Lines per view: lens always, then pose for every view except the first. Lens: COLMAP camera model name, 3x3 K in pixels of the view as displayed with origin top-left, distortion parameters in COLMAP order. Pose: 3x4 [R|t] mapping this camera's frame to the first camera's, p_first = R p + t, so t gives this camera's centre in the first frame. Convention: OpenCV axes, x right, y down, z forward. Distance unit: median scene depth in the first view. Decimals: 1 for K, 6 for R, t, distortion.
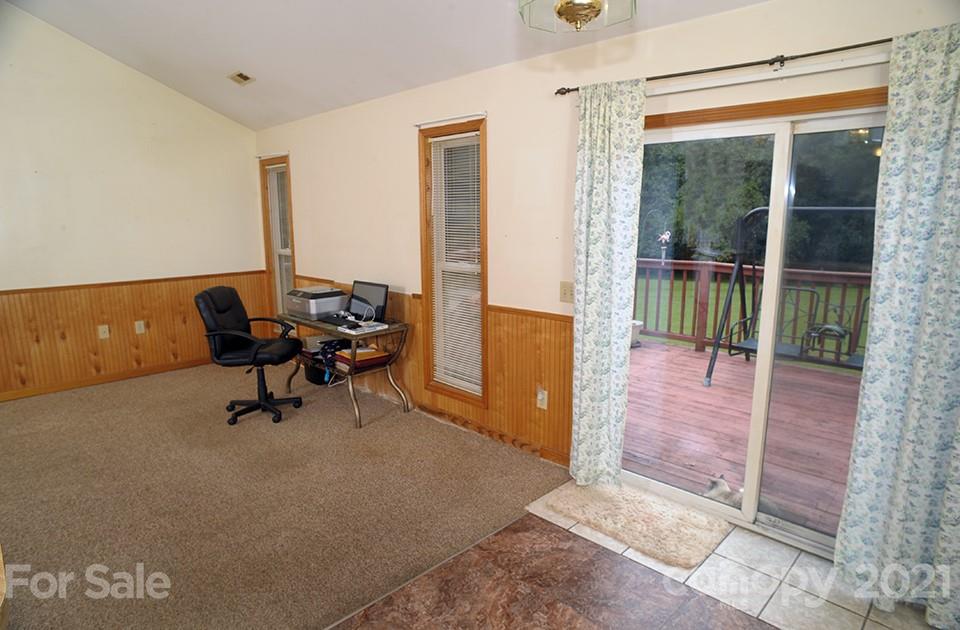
lens RADIAL K [[546.4, 0, 485.1], [0, 546.4, 317.5], [0, 0, 1]] dist [-0.102290, 0.069295]
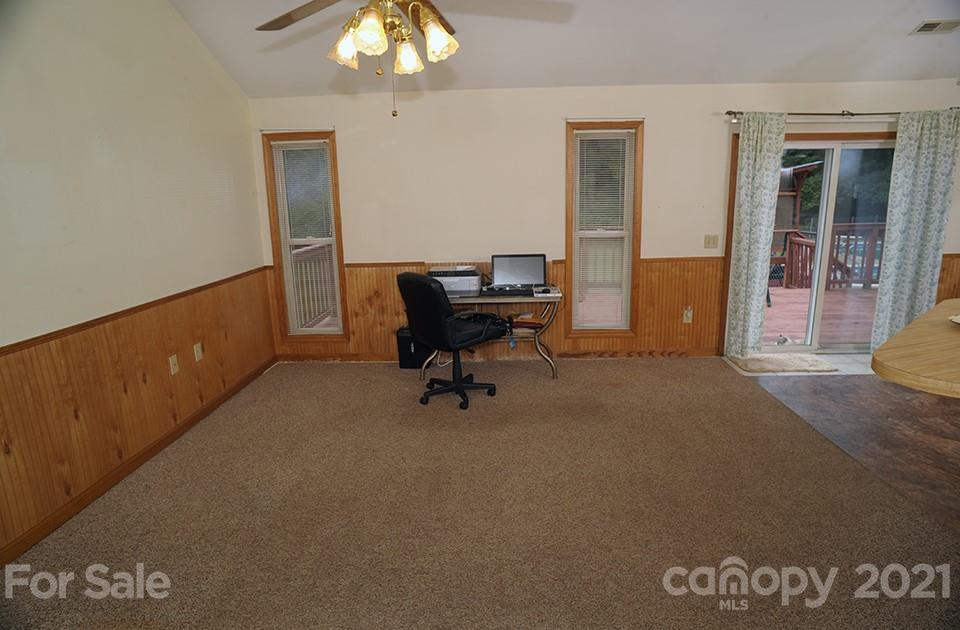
lens RADIAL K [[546.4, 0, 485.1], [0, 546.4, 317.5], [0, 0, 1]] dist [-0.102290, 0.069295]
pose [[0.742852, -0.163481, 0.649188, -1.157521], [0.146471, 0.985920, 0.080675, -0.042973], [-0.653236, 0.035157, 0.756337, 0.233082]]
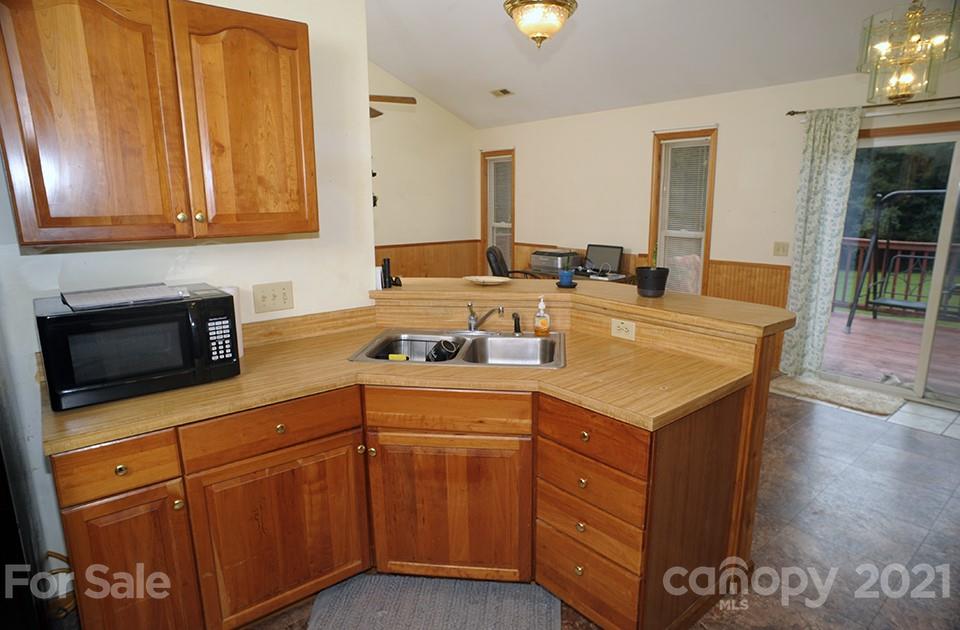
lens RADIAL K [[546.4, 0, 485.1], [0, 546.4, 317.5], [0, 0, 1]] dist [-0.102290, 0.069295]
pose [[0.994708, 0.019307, -0.100913, -0.423534], [-0.016901, 0.999553, 0.024643, 0.100721], [0.101344, -0.022807, 0.994590, -0.442827]]
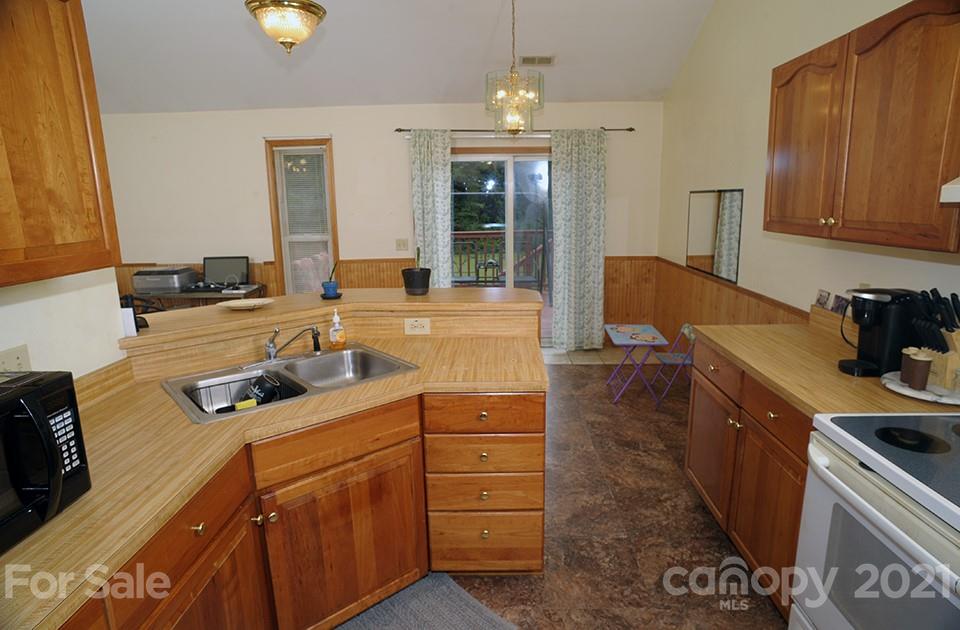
lens RADIAL K [[546.4, 0, 485.1], [0, 546.4, 317.5], [0, 0, 1]] dist [-0.102290, 0.069295]
pose [[0.728927, -0.154063, 0.667031, -0.719629], [0.139422, 0.987337, 0.075684, 0.075931], [-0.670244, 0.037831, 0.741176, -0.381581]]
